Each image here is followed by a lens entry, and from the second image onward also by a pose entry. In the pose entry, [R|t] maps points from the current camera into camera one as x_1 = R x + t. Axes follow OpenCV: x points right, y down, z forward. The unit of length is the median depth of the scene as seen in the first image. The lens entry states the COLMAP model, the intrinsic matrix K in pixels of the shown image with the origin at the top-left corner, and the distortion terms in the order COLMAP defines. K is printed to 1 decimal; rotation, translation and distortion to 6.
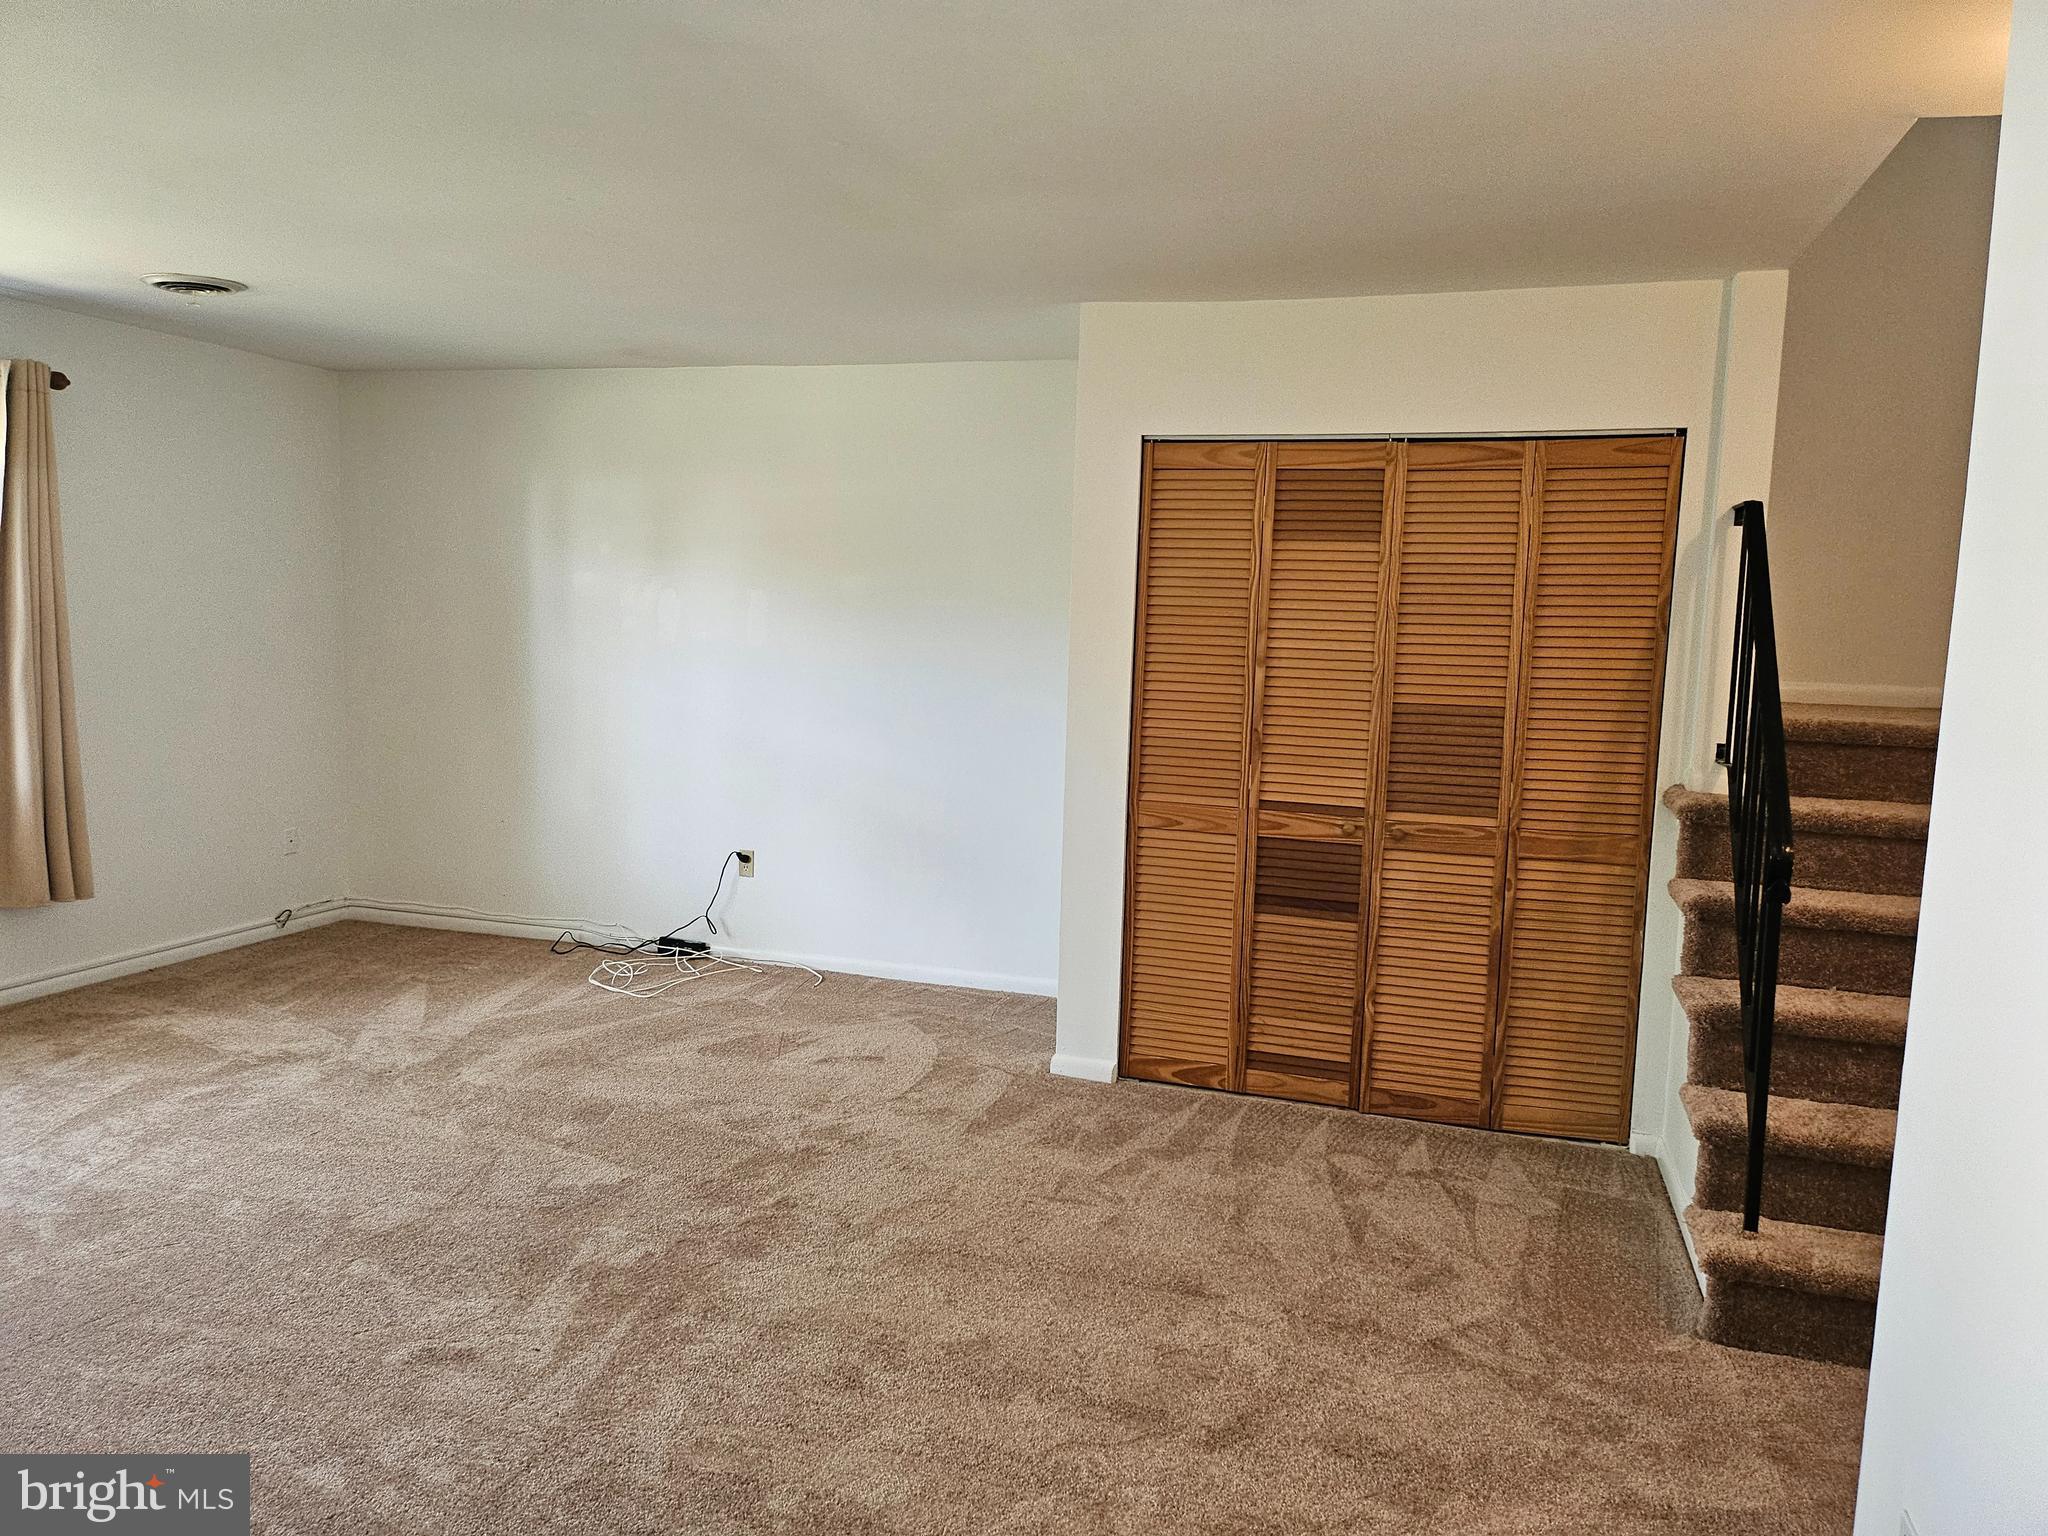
lens RADIAL K [[1439.9, 0, 1035.0], [0, 1439.9, 776.3], [0, 0, 1]] dist [0.086138, -0.102794]
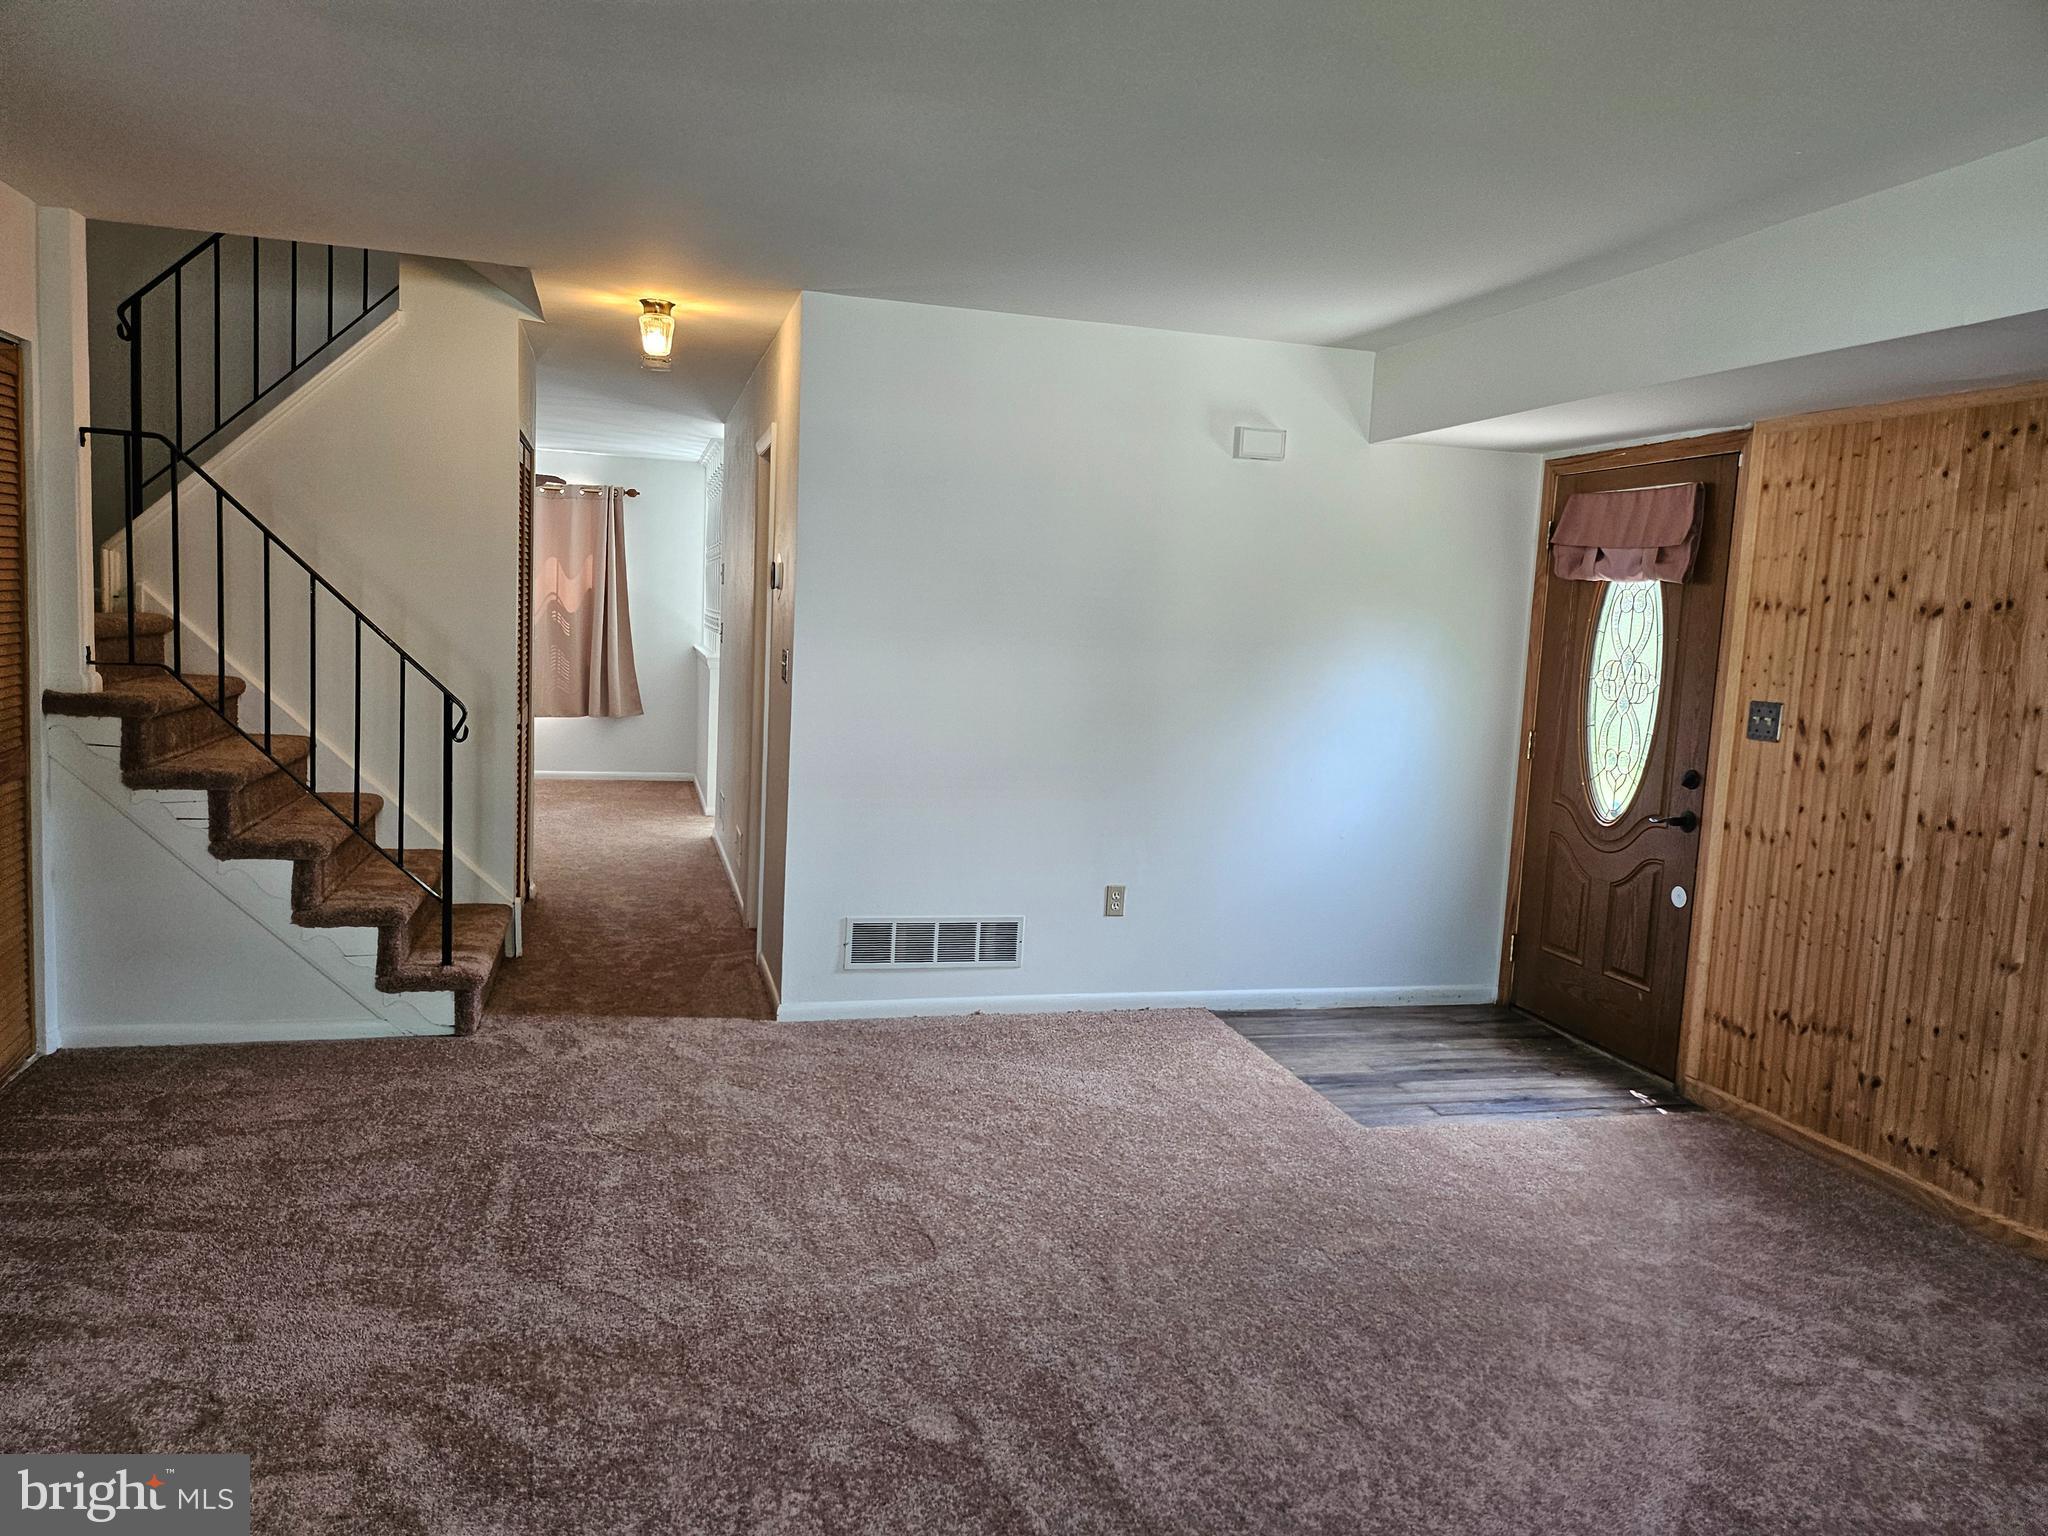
lens RADIAL K [[1436.9, 0, 1022.9], [0, 1436.9, 761.4], [0, 0, 1]] dist [0.086057, -0.101169]
pose [[-0.536180, -0.147675, 0.831085, -0.737329], [0.026885, 0.981090, 0.191674, -0.114755], [-0.843675, 0.125116, -0.522071, 0.886999]]
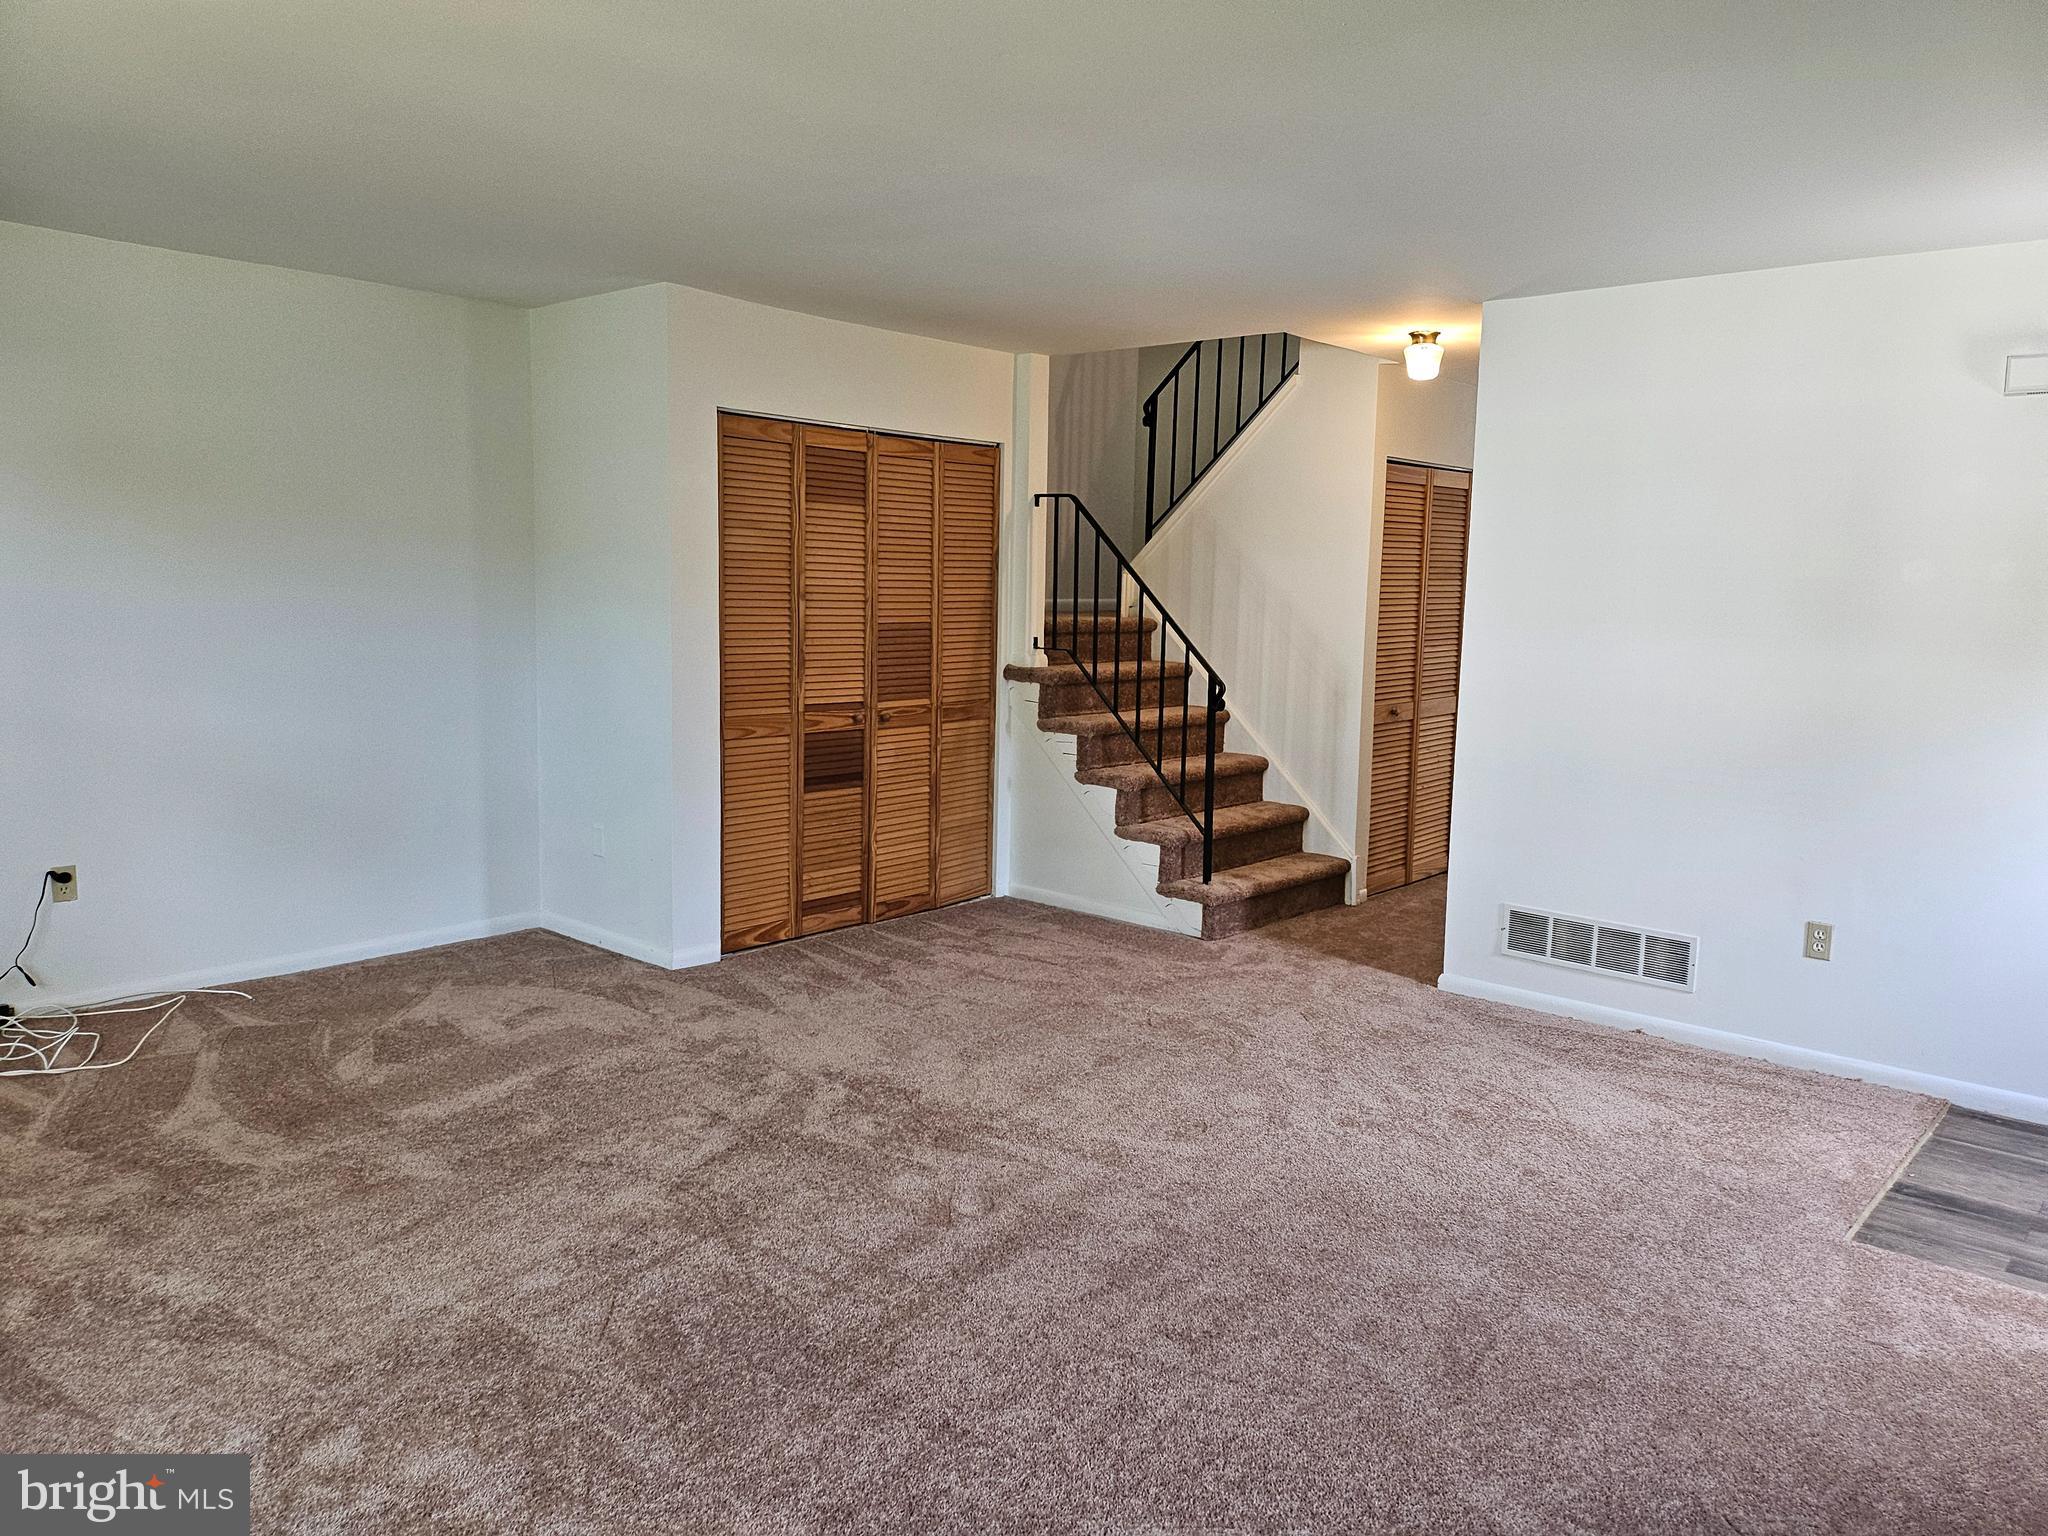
lens RADIAL K [[1431.8, 0, 1049.1], [0, 1431.8, 742.0], [0, 0, 1]] dist [0.079455, -0.097474]
pose [[0.398166, -0.129362, 0.908146, -0.920051], [0.091140, 0.990687, 0.101160, -0.060096], [-0.912775, 0.042490, 0.406248, 0.290279]]
